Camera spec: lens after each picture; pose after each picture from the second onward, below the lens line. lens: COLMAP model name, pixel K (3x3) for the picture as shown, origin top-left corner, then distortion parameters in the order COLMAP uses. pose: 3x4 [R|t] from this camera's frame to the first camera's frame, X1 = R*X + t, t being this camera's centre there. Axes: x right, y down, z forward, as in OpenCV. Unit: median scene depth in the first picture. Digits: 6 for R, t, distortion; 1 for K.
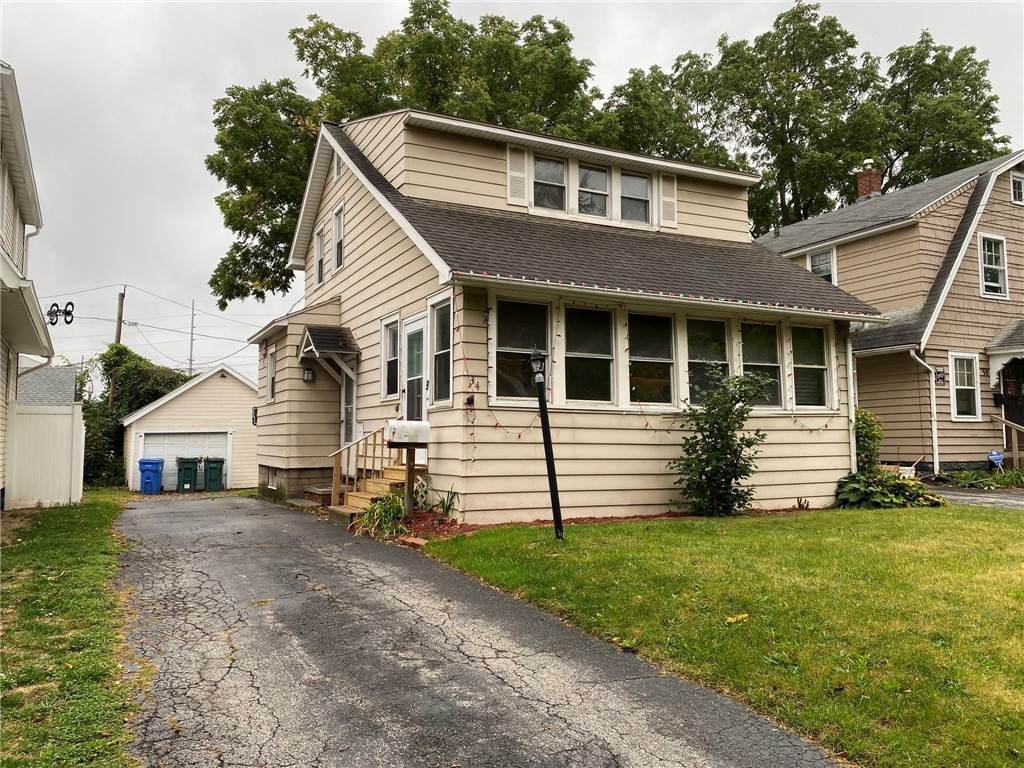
lens RADIAL K [[797.2, 0, 478.9], [0, 797.2, 383.6], [0, 0, 1]] dist [0.017984, -0.002564]
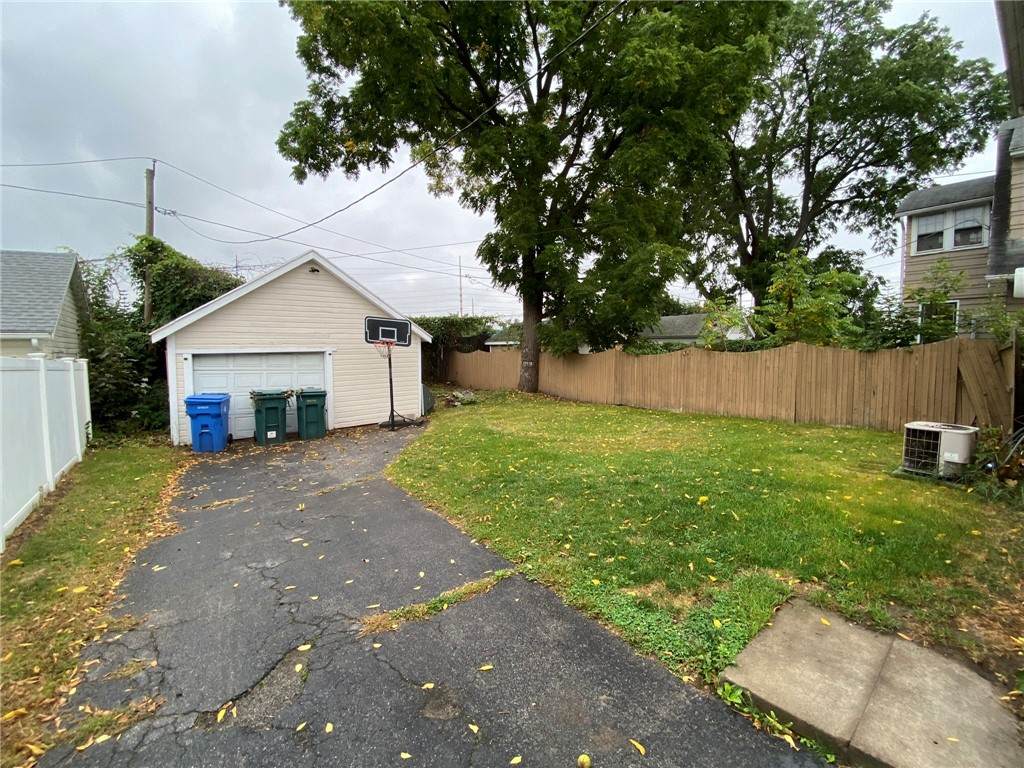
lens RADIAL K [[435.2, 0, 512.0], [0, 435.2, 384.0], [0, 0, 1]] dist [-0.002004, -0.000342]
pose [[0.978053, -0.017247, 0.207642, -0.233073], [-0.014670, 0.988395, 0.151199, 0.028311], [-0.207840, -0.150926, 0.966449, 0.588405]]
